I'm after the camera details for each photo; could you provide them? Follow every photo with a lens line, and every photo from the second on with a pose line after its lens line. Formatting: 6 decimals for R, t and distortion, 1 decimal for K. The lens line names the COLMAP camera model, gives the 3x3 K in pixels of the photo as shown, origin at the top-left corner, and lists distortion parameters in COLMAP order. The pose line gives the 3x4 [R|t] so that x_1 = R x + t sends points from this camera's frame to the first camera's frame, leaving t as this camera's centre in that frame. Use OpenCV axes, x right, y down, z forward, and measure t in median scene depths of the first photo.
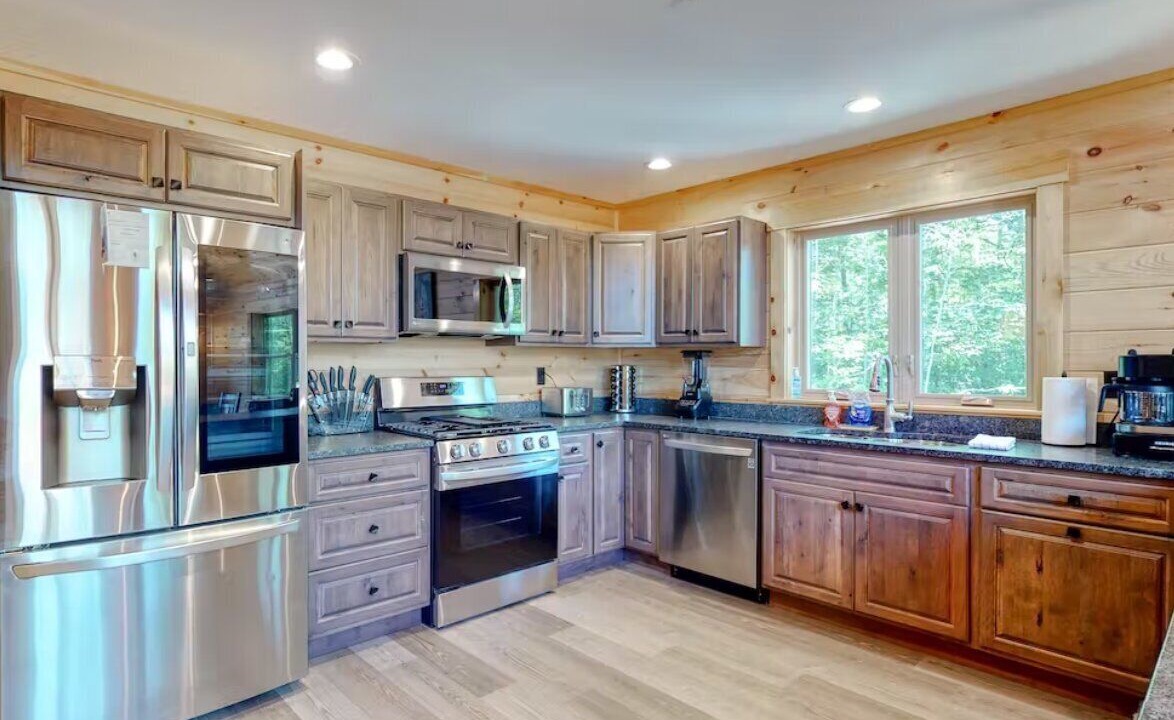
lens RADIAL K [[615.0, 0, 532.0], [0, 615.0, 360.2], [0, 0, 1]] dist [0.003611, -0.002202]
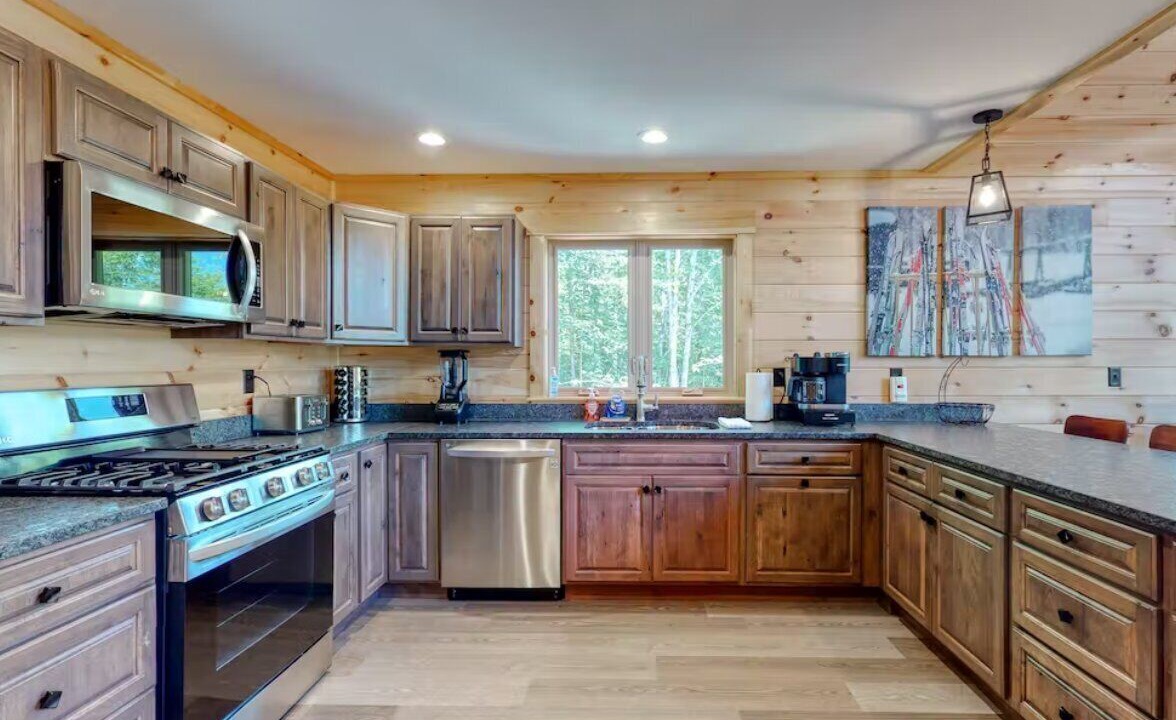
lens RADIAL K [[556.2, 0, 615.5], [0, 556.2, 361.5], [0, 0, 1]] dist [0.001504, -0.000138]
pose [[0.681155, 0.000429, 0.732139, -0.241344], [-0.001065, 0.999999, 0.000404, 0.001812], [-0.732138, -0.001055, 0.681155, 0.316891]]
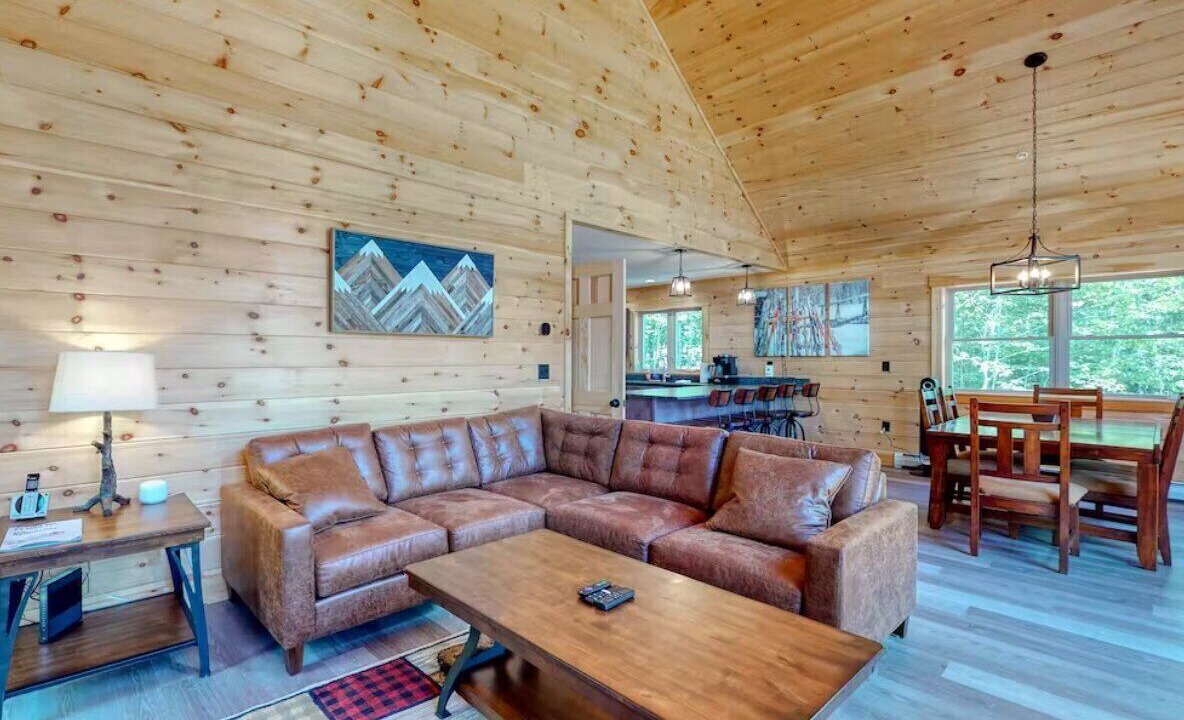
lens RADIAL K [[620.3, 0, 584.5], [0, 620.3, 352.3], [0, 0, 1]] dist [0.003611, -0.002202]
pose [[0.994835, -0.000066, 0.101509, -0.127312], [0.000653, 0.999983, -0.005750, -0.010709], [-0.101507, 0.005786, 0.994818, -2.077063]]
